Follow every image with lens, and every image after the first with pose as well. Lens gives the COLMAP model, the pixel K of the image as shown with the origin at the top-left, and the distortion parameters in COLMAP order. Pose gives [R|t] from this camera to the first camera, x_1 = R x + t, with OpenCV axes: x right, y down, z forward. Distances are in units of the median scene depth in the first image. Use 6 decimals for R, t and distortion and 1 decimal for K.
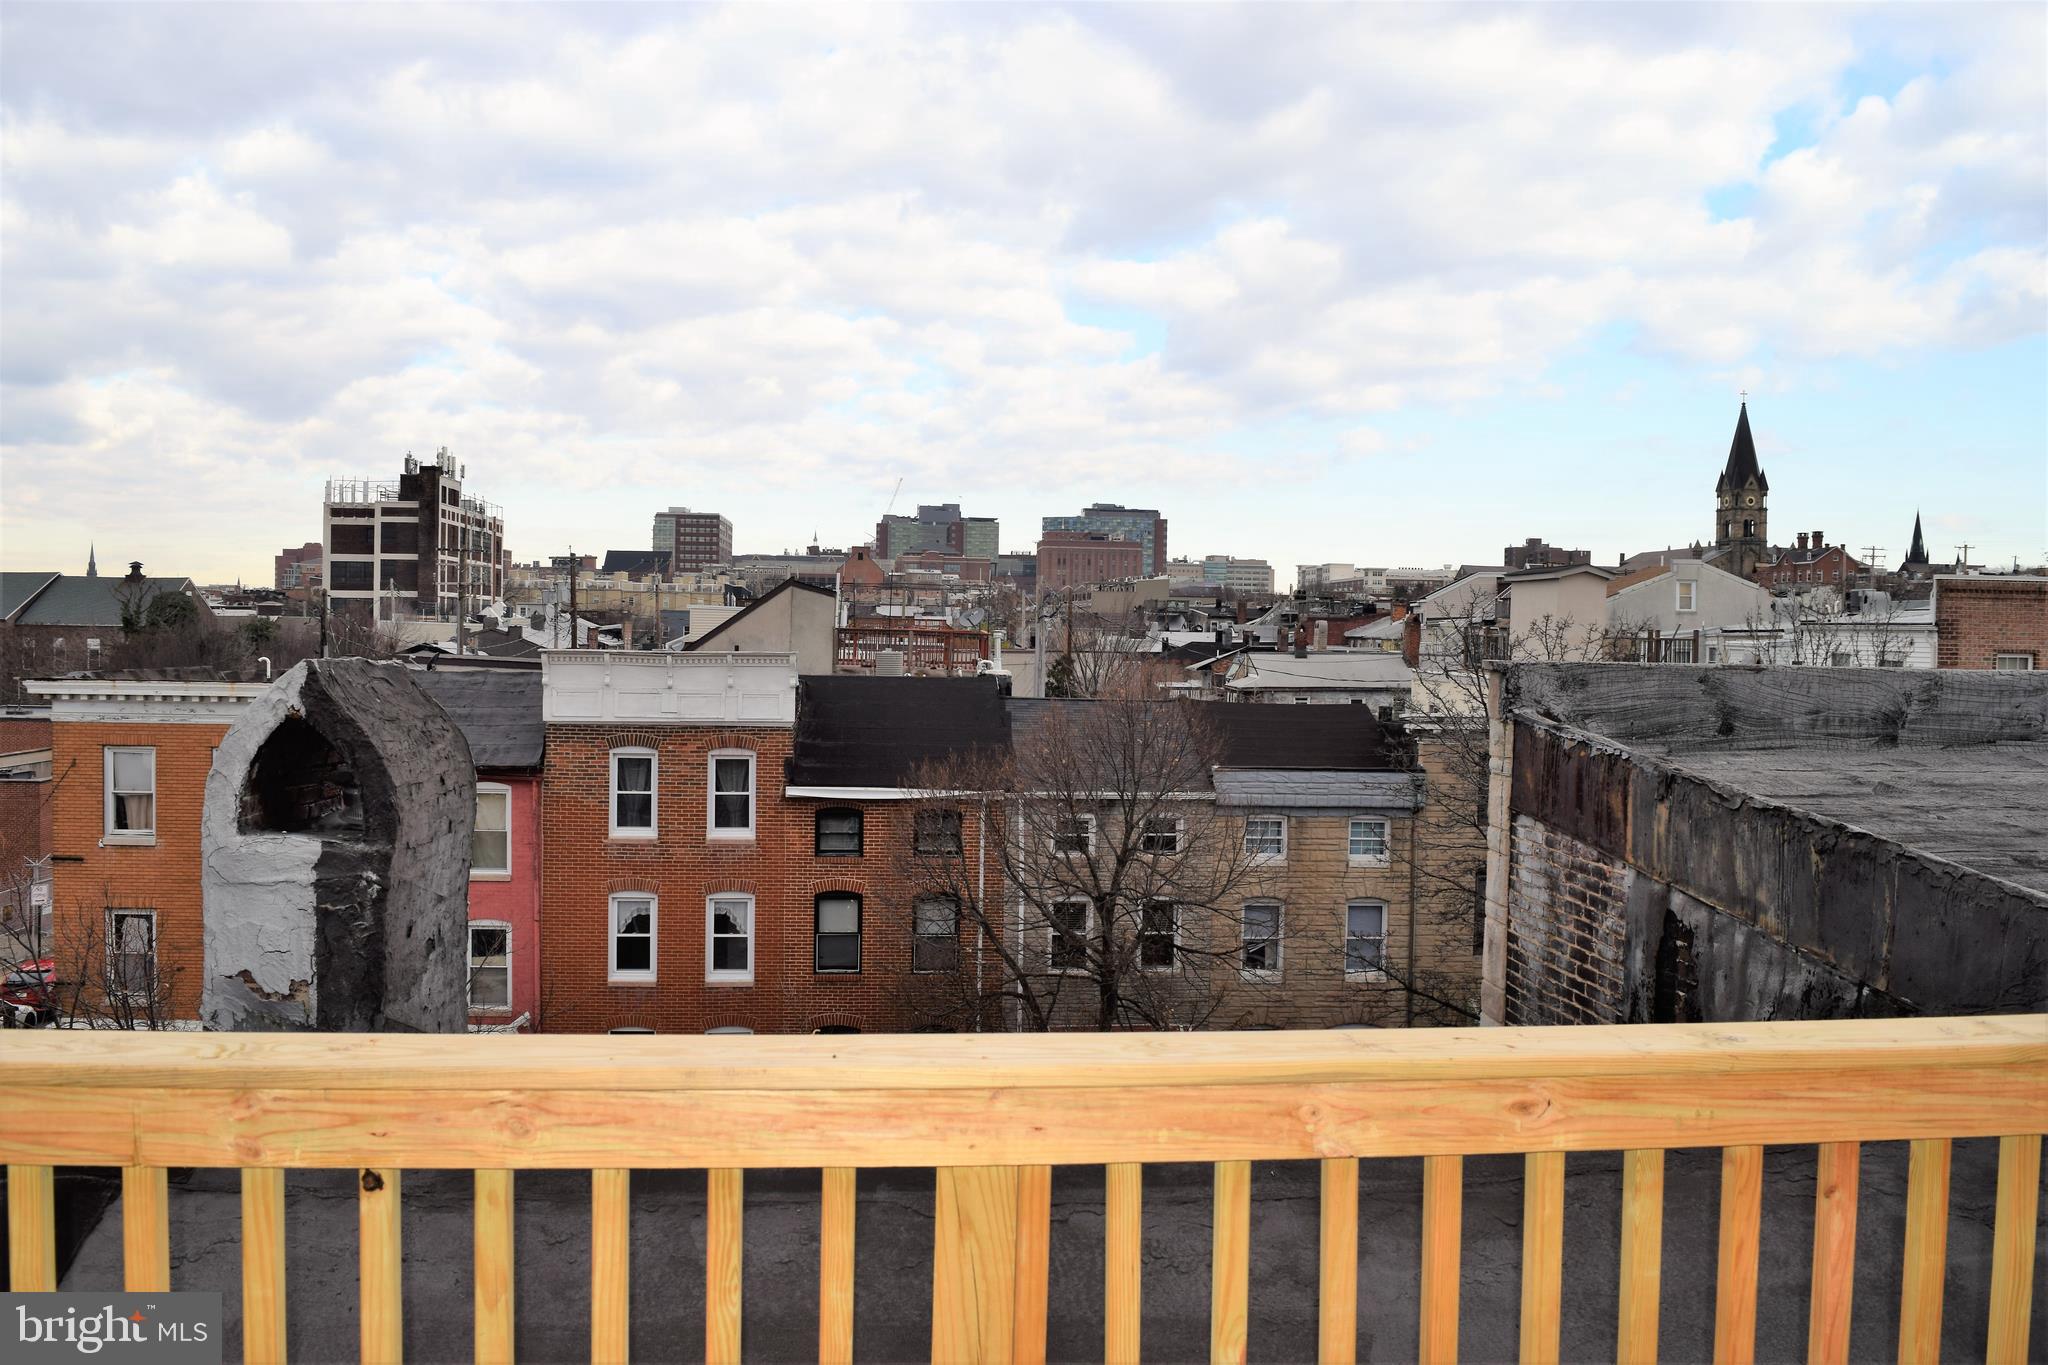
lens RADIAL K [[1604.0, 0, 1024.4], [0, 1604.0, 670.4], [0, 0, 1]] dist [-0.091933, 0.020869]
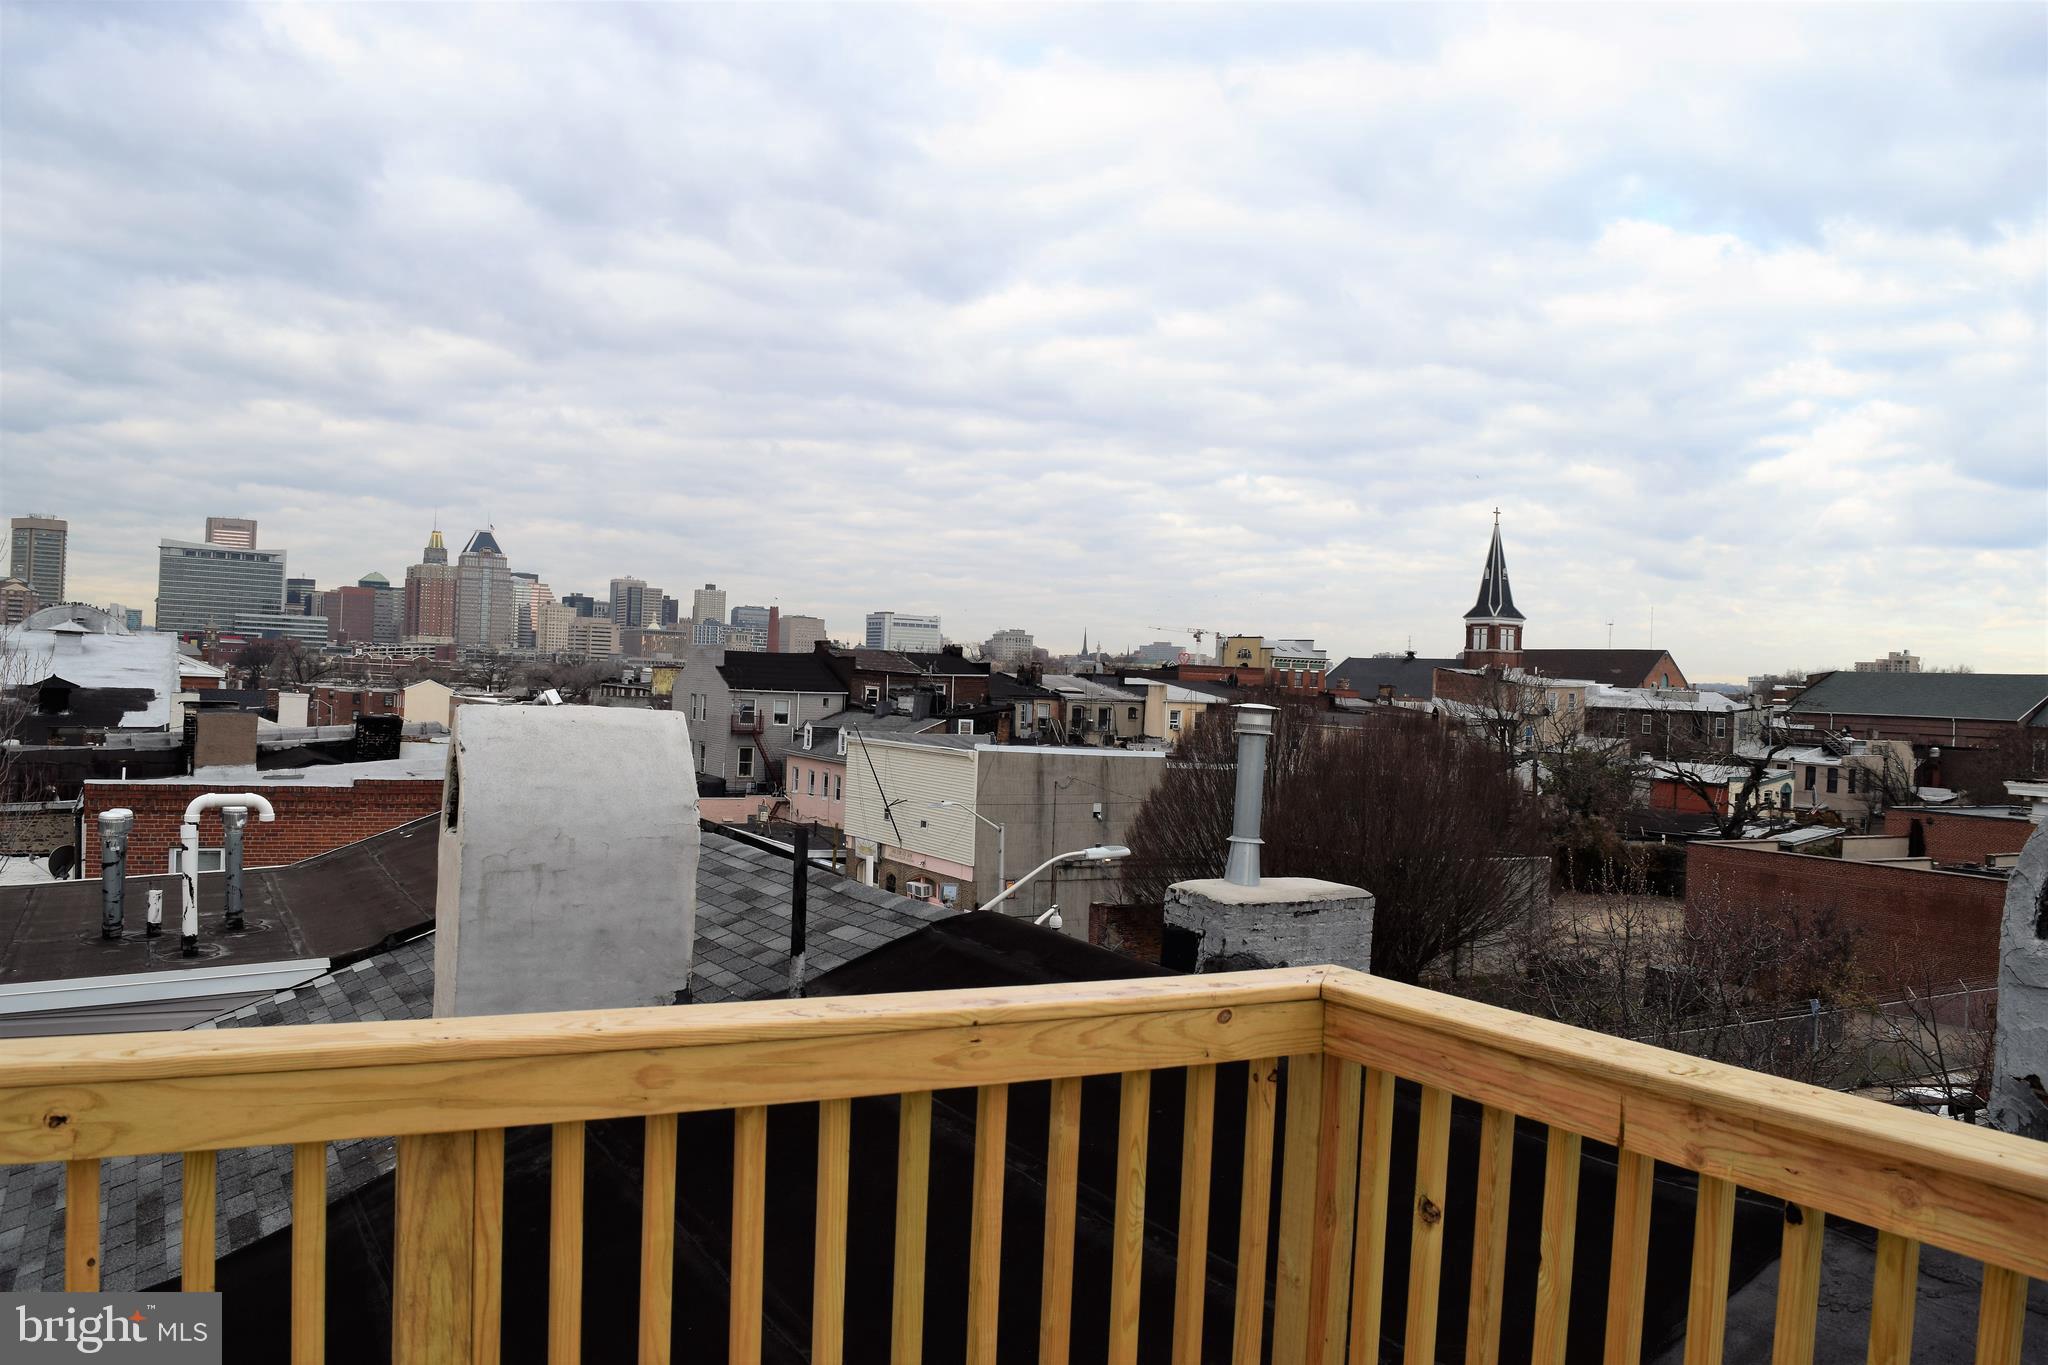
lens RADIAL K [[1604.0, 0, 1028.9], [0, 1604.0, 691.6], [0, 0, 1]] dist [-0.091933, 0.020869]
pose [[0.410365, 0.003039, -0.911916, 0.381000], [-0.050705, 0.998523, -0.019490, 0.000453], [0.910511, 0.054237, 0.409913, 0.020089]]
